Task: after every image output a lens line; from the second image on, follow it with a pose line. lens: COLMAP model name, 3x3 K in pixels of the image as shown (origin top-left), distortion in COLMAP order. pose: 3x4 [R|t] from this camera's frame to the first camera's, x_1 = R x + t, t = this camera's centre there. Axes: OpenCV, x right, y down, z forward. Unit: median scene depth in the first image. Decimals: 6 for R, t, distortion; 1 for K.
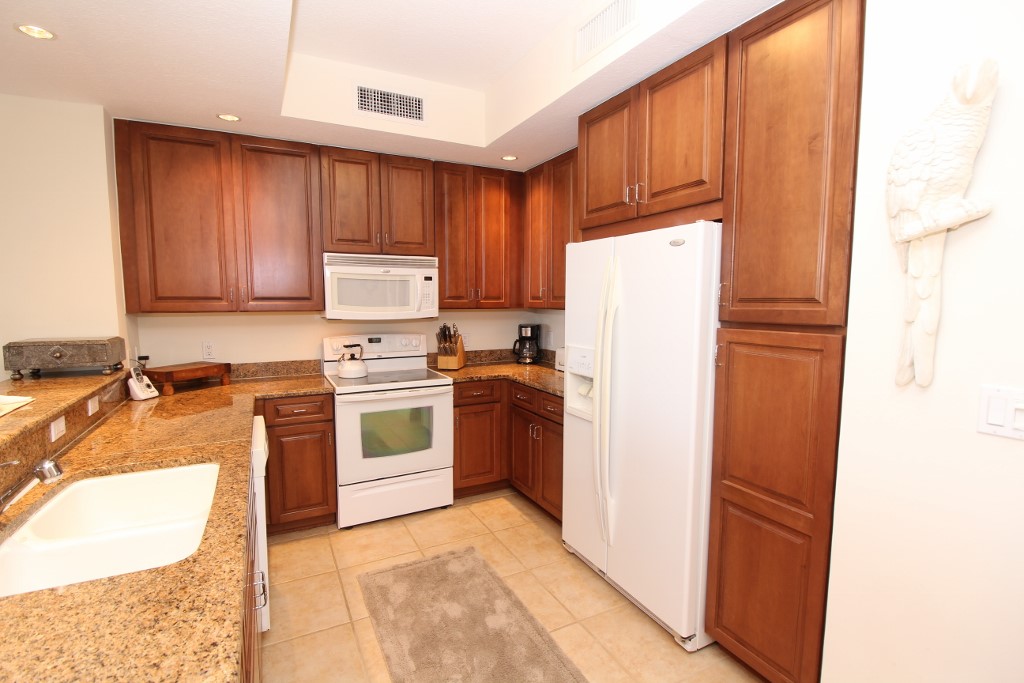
lens RADIAL K [[476.0, 0, 504.2], [0, 476.0, 344.5], [0, 0, 1]] dist [-0.002333, -0.011577]
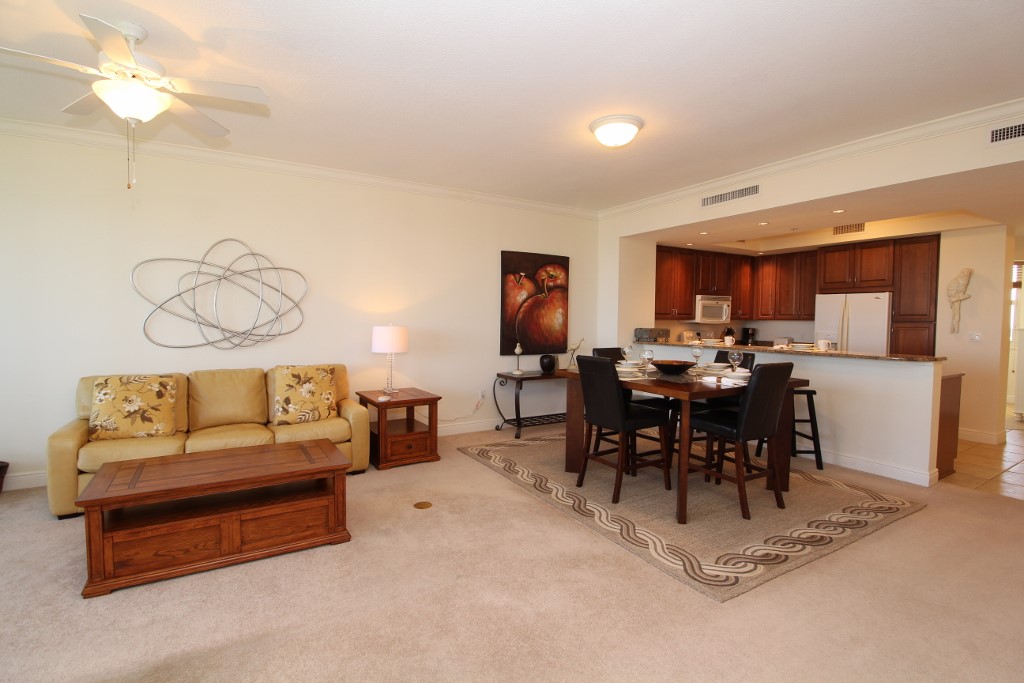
lens RADIAL K [[476.0, 0, 515.3], [0, 476.0, 343.3], [0, 0, 1]] dist [-0.002333, -0.011577]
pose [[0.996783, 0.000300, 0.080142, -1.743010], [0.003138, 0.999080, -0.042767, 0.170055], [-0.080081, 0.042881, 0.995866, -1.491937]]
